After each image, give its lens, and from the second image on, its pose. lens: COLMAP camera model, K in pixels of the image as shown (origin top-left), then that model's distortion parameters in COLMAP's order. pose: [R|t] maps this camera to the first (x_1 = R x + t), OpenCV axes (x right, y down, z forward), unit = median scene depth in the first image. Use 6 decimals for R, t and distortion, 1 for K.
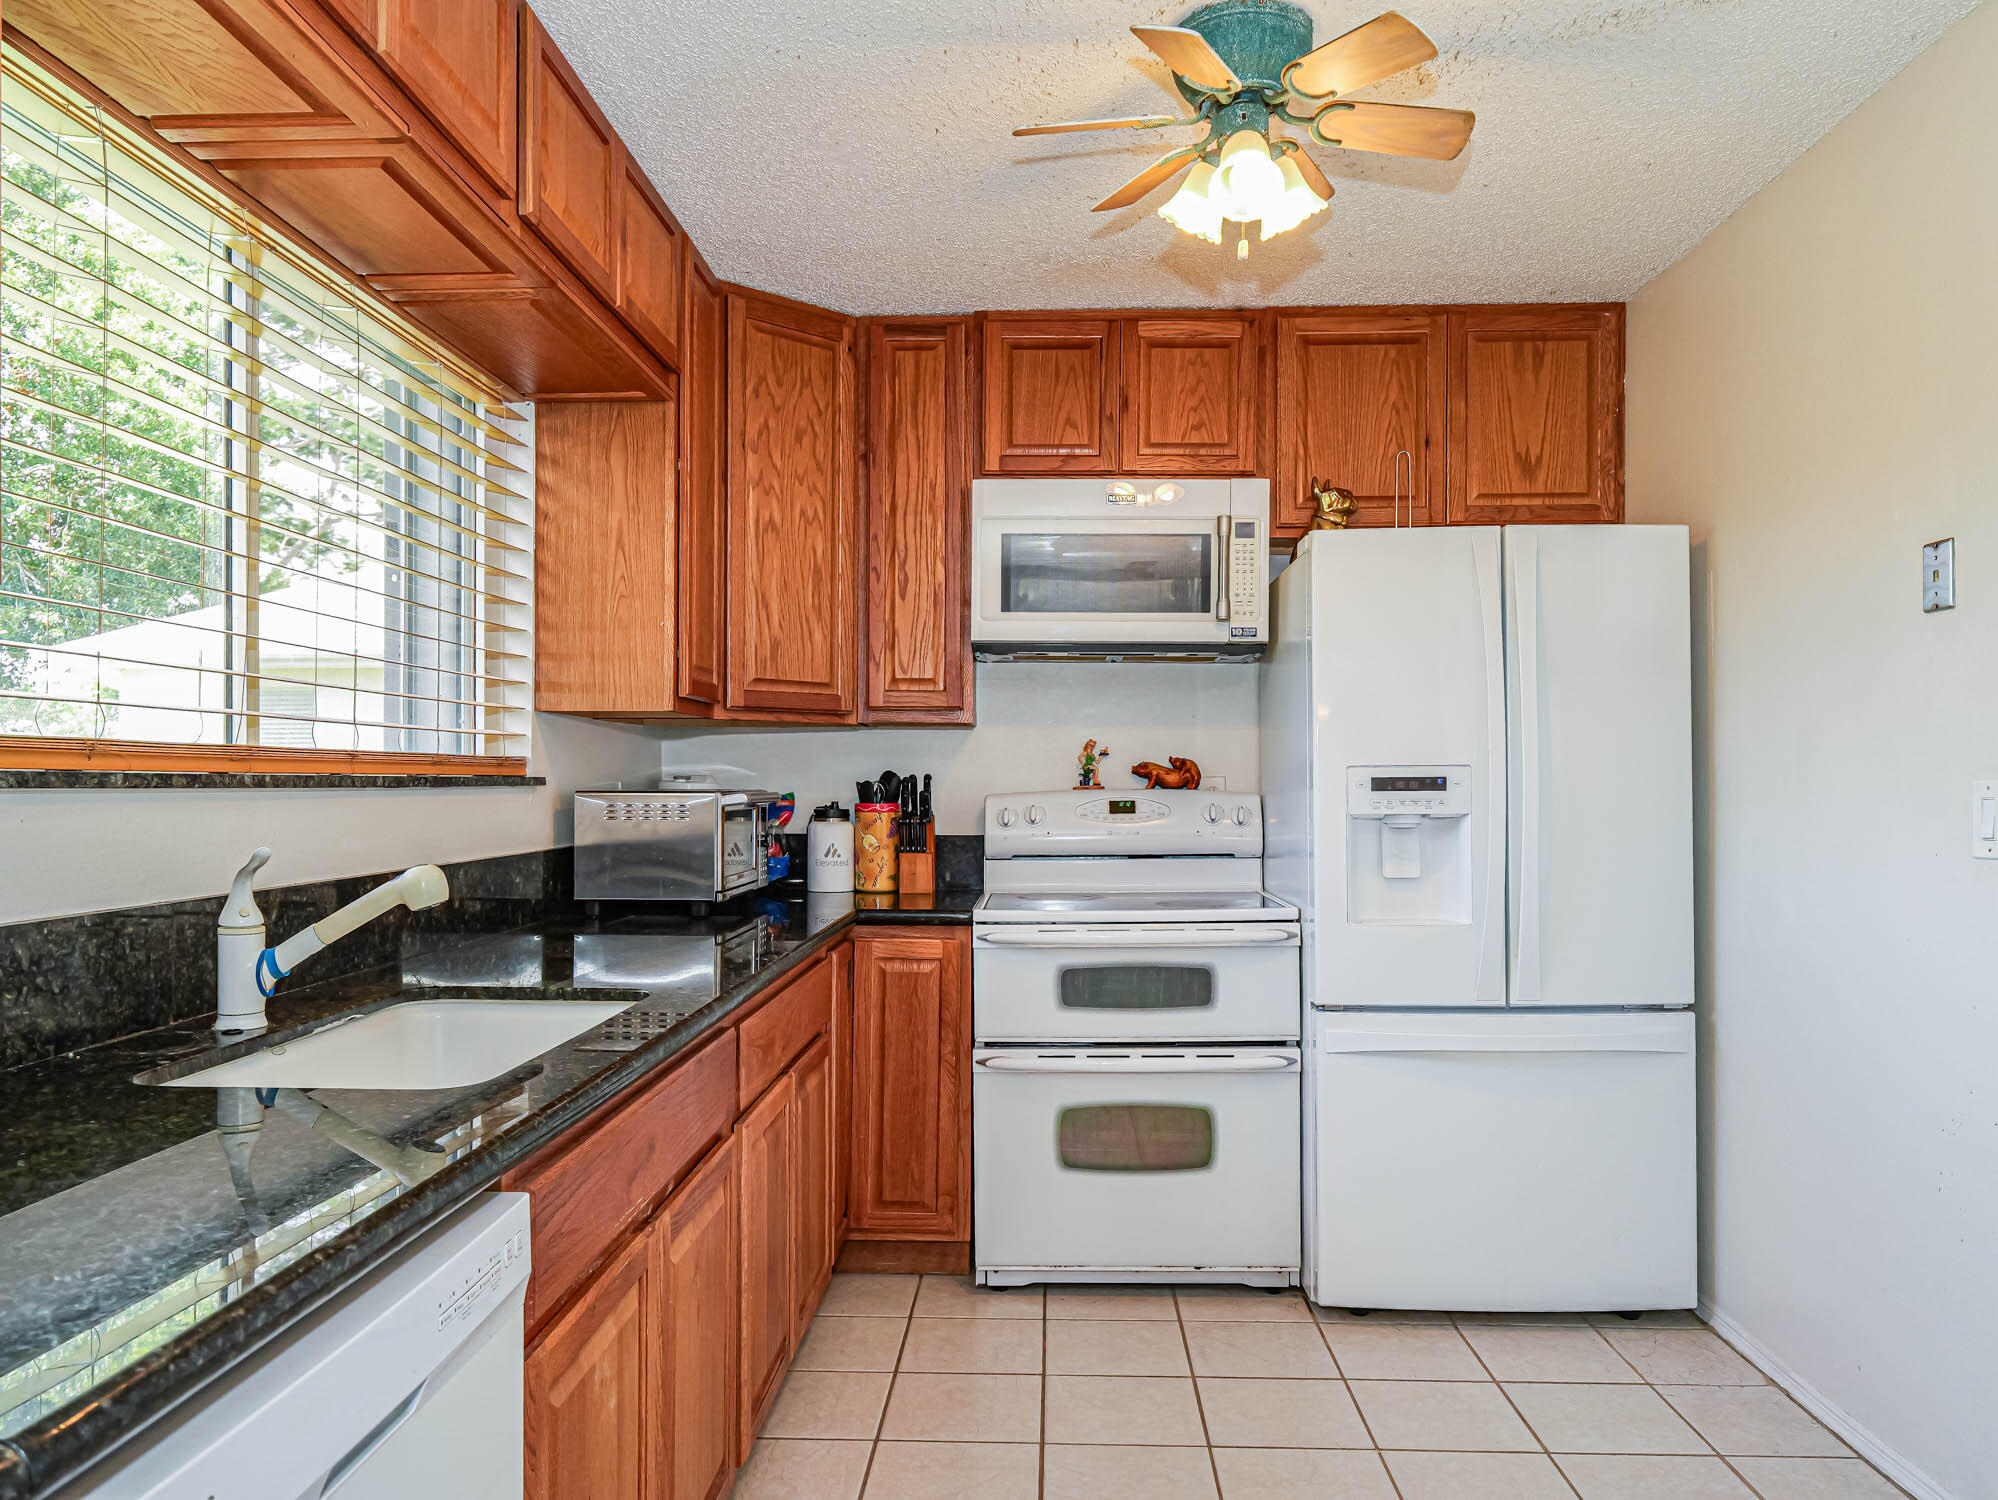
lens RADIAL K [[1424.9, 0, 1004.3], [0, 1424.9, 784.8], [0, 0, 1]] dist [0.006738, -0.000695]
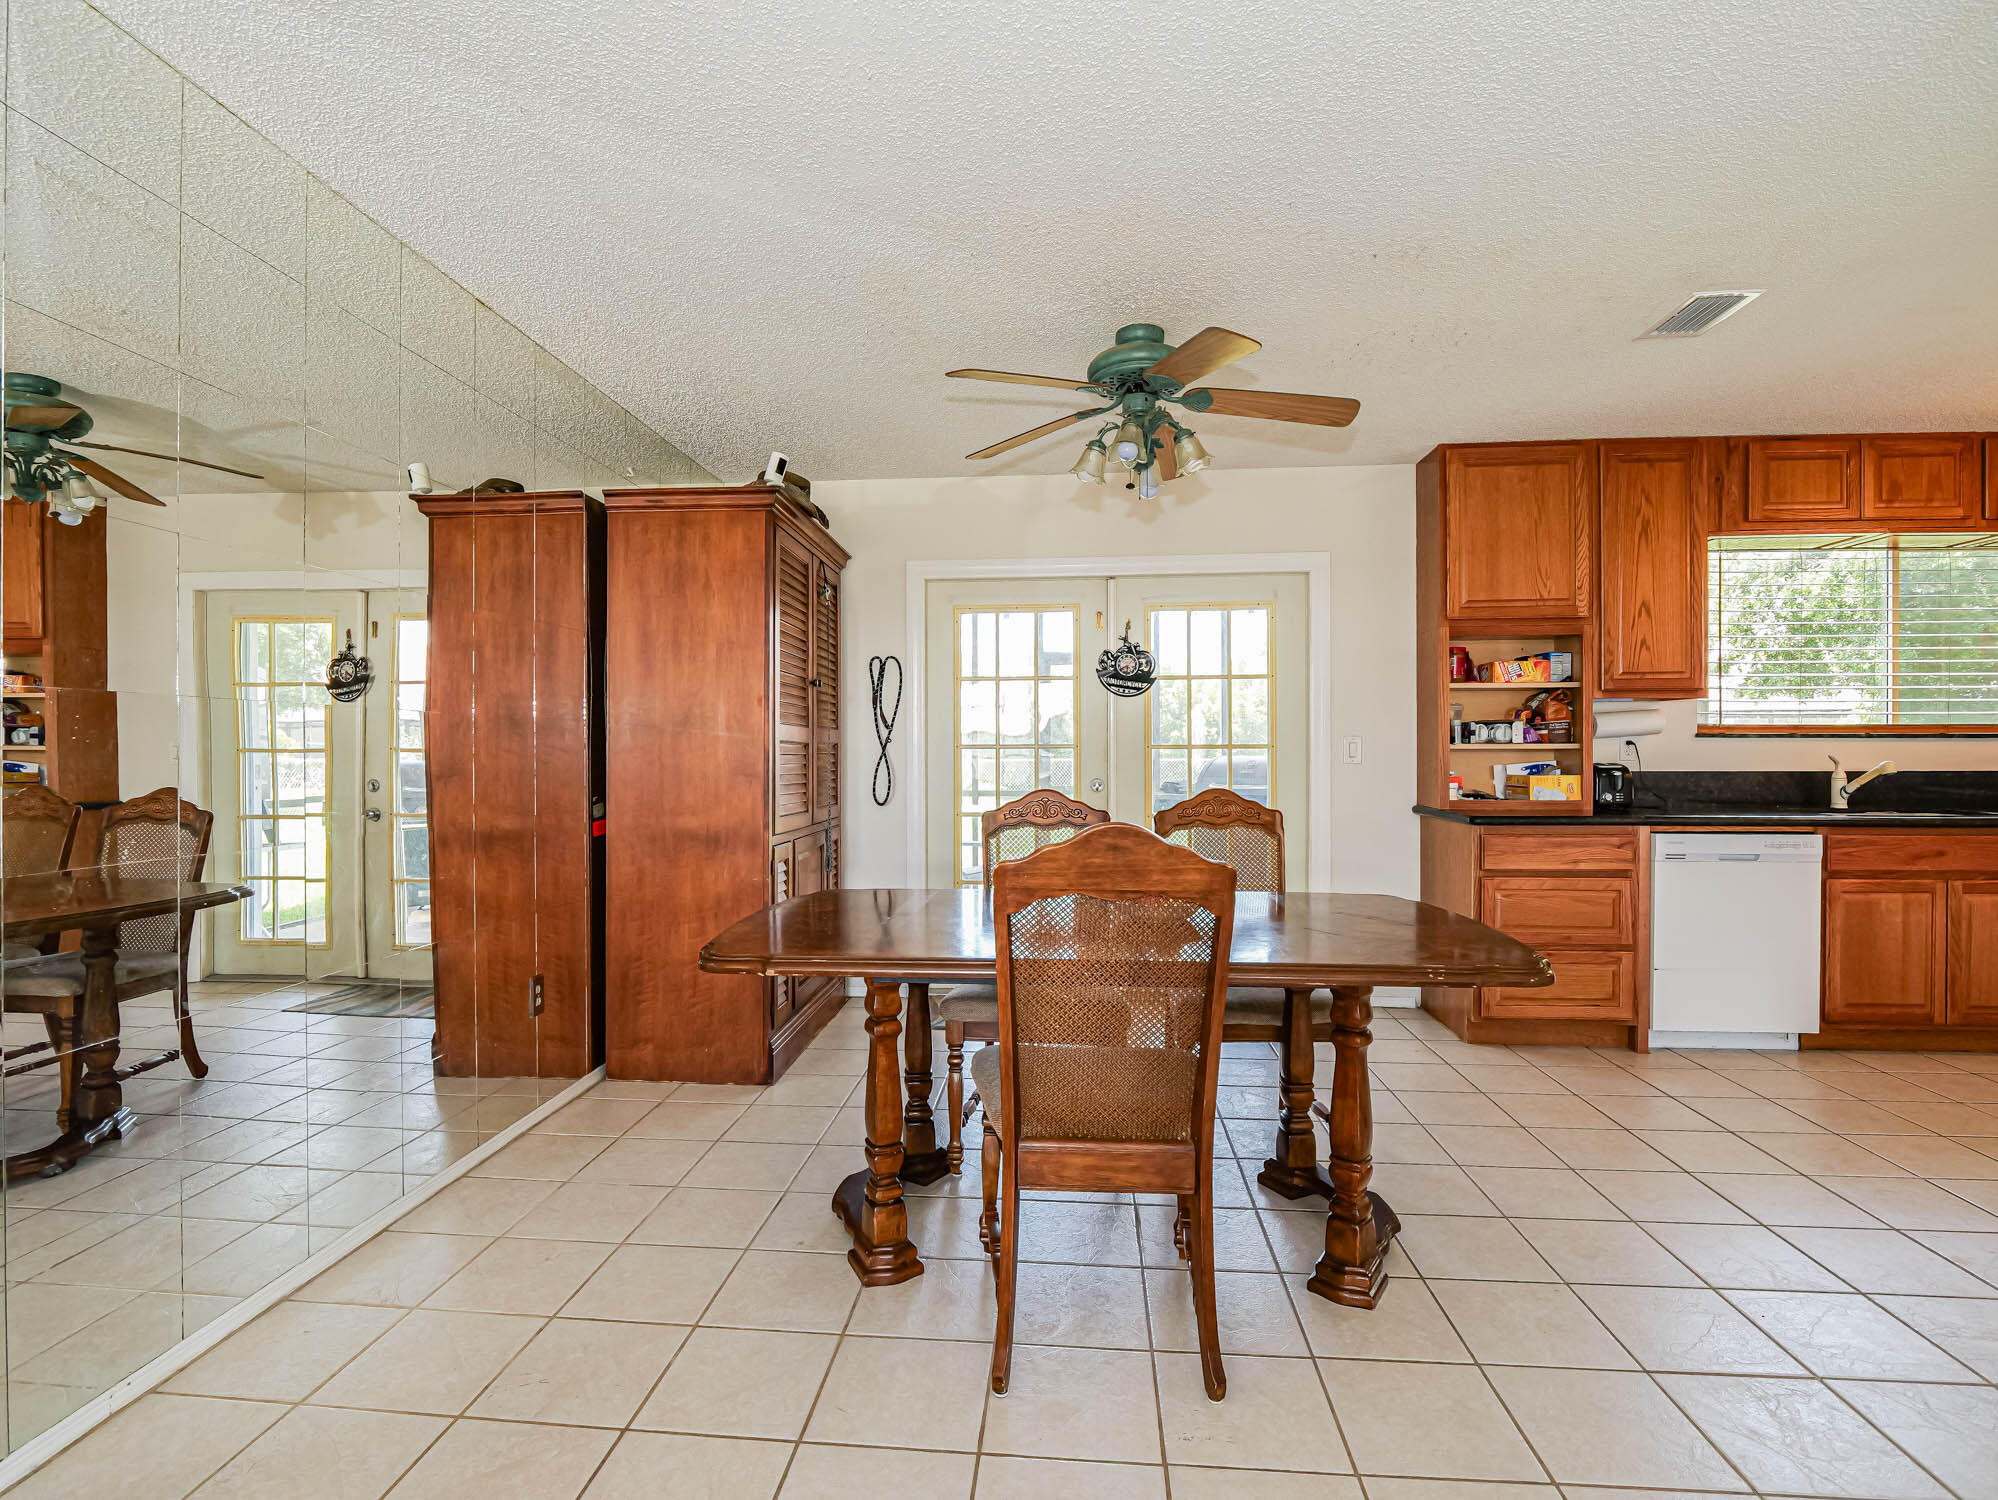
lens RADIAL K [[977.8, 0, 994.3], [0, 977.8, 752.1], [0, 0, 1]] dist [-0.012094, -0.001047]
pose [[-0.045286, 0.004961, -0.998962, 0.981628], [-0.001238, 0.999987, 0.005023, 0.014293], [0.998973, 0.001465, -0.045280, -0.477377]]
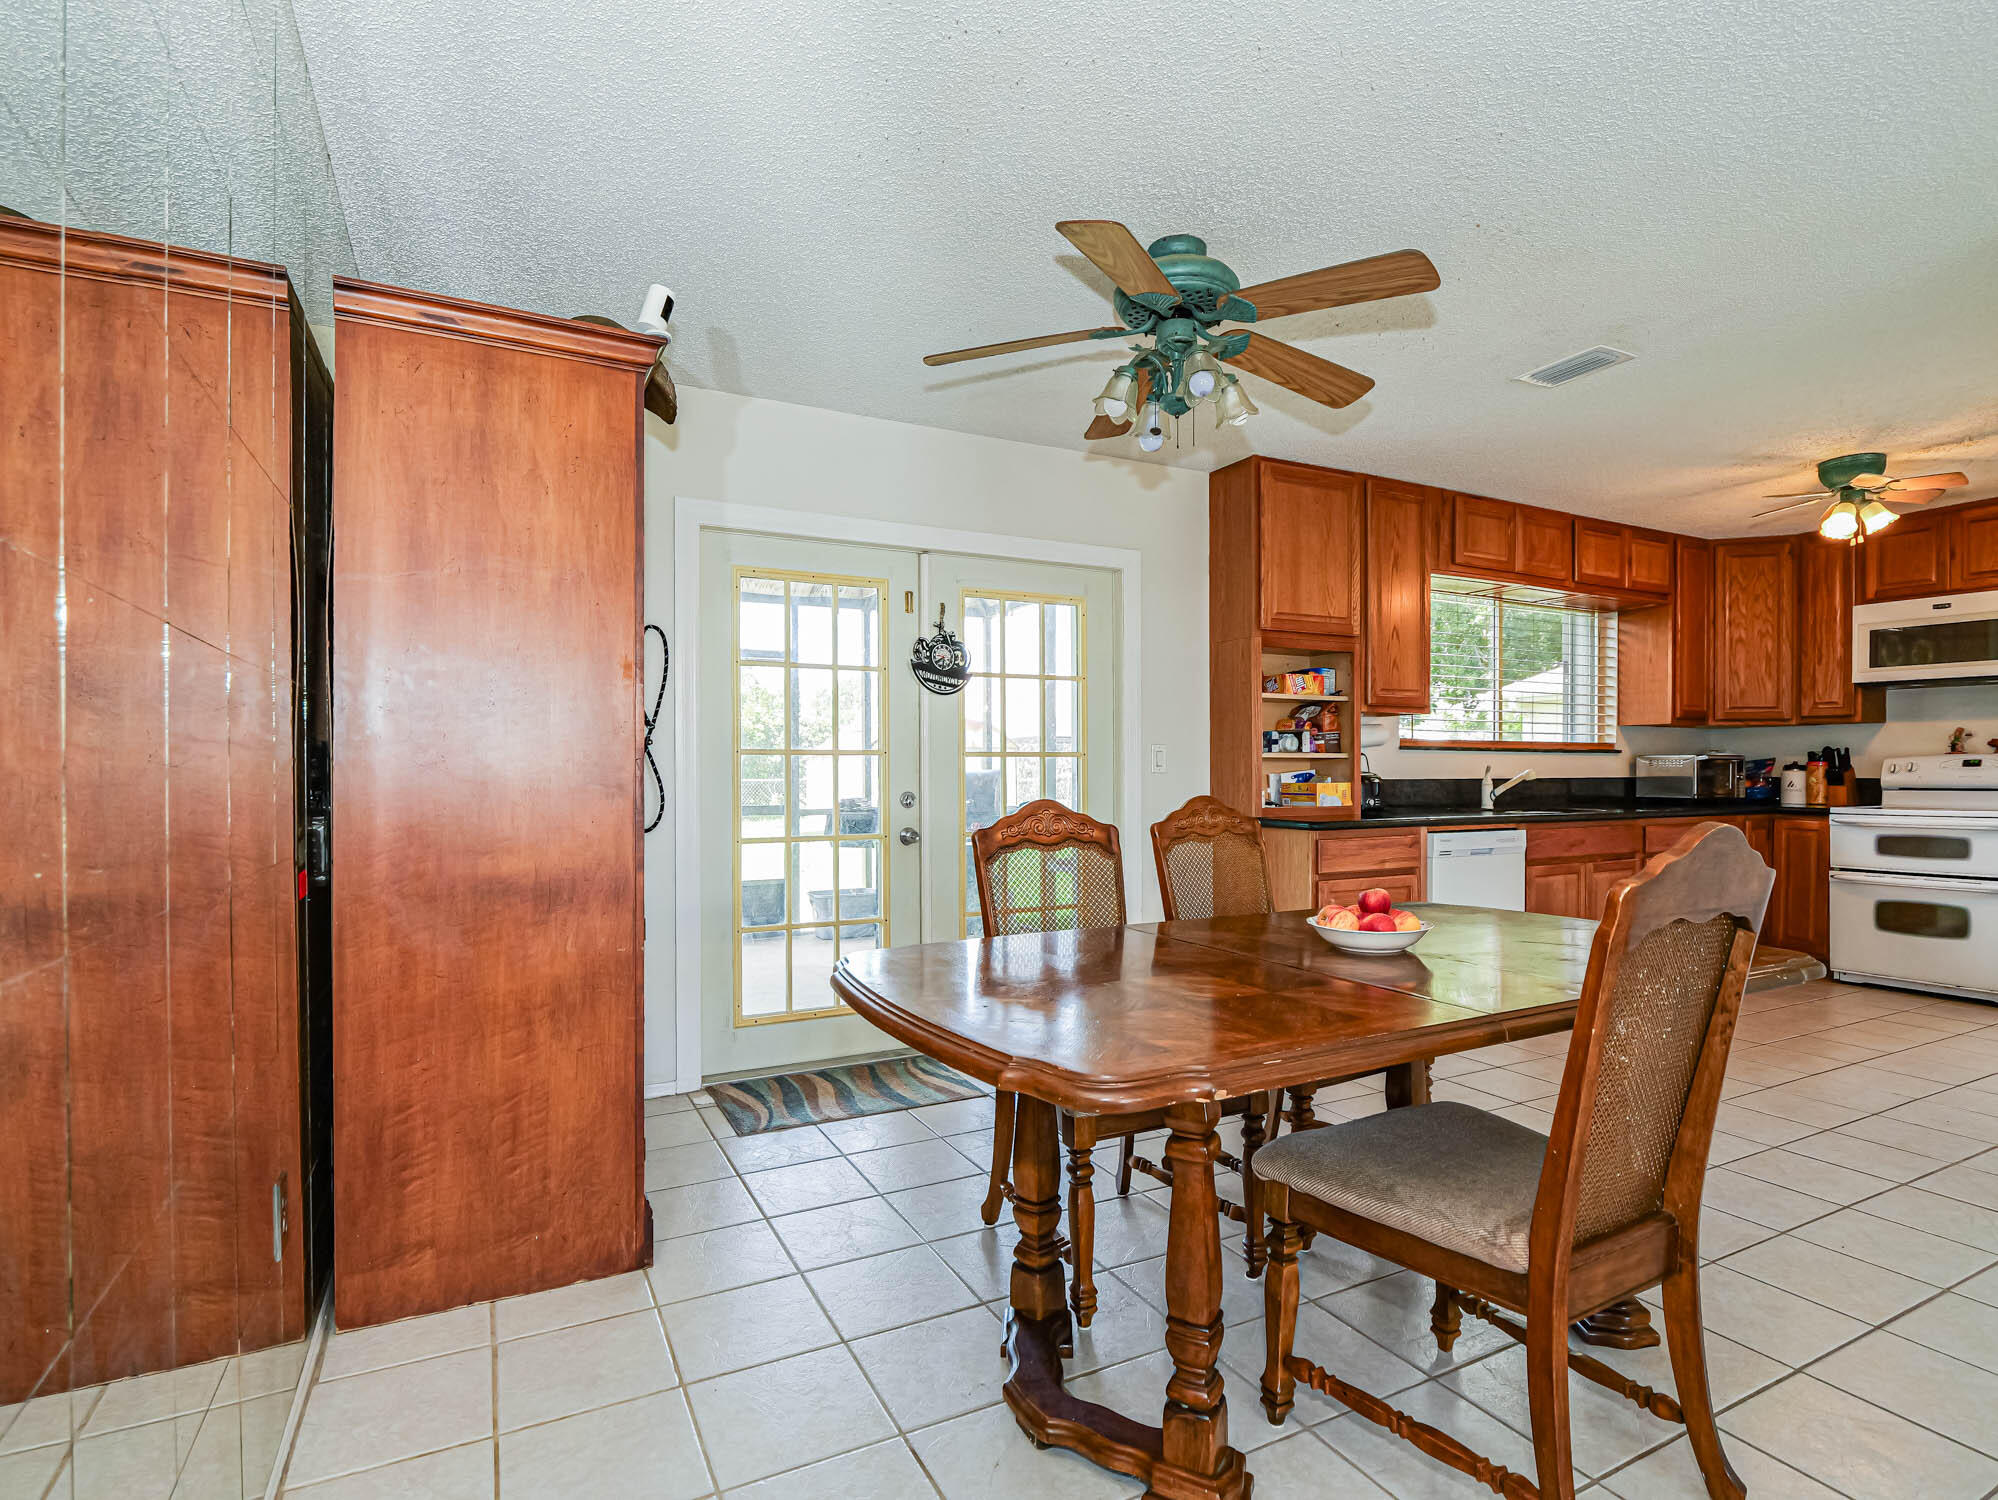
lens RADIAL K [[1008.5, 0, 1012.0], [0, 1008.5, 775.1], [0, 0, 1]] dist [-0.006435, -0.001199]
pose [[0.498317, 0.004961, -0.866981, 0.691015], [-0.002042, 0.999988, 0.004548, 0.032640], [0.866992, -0.000496, 0.498321, -0.869875]]
